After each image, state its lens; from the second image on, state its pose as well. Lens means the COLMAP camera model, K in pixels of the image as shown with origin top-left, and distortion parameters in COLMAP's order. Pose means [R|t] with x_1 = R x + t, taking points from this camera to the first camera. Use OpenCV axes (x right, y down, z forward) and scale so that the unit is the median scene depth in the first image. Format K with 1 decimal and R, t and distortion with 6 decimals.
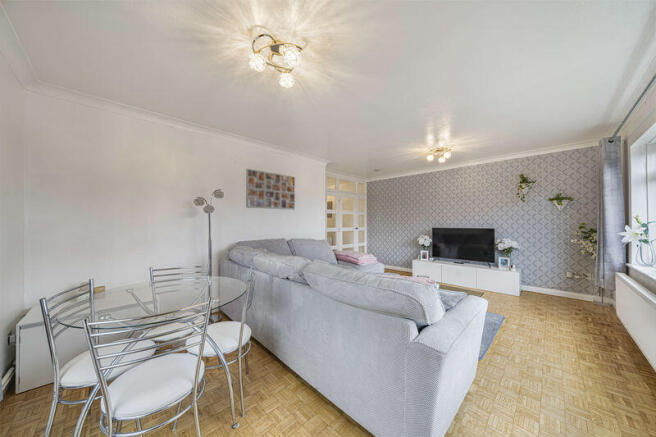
lens RADIAL K [[222.9, 0, 329.3], [0, 222.9, 220.1], [0, 0, 1]] dist [-0.001374, -0.000268]
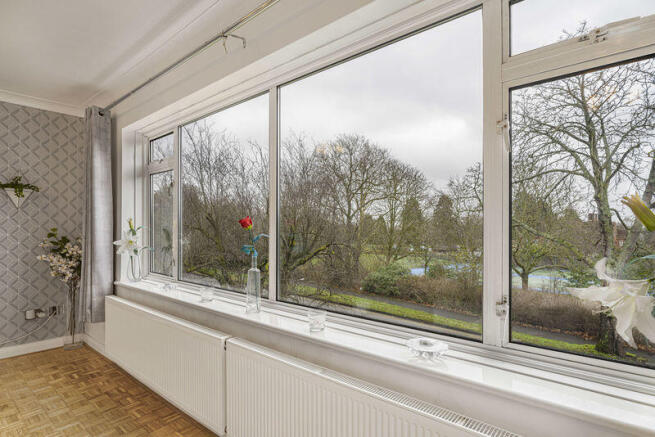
lens RADIAL K [[346.1, 0, 327.7], [0, 346.1, 225.4], [0, 0, 1]] dist [0.001868, 0.000289]
pose [[-0.088159, 0.008641, 0.996069, 0.091037], [-0.013295, 0.999863, -0.009851, 0.004739], [-0.996018, -0.014112, -0.088032, 0.352441]]
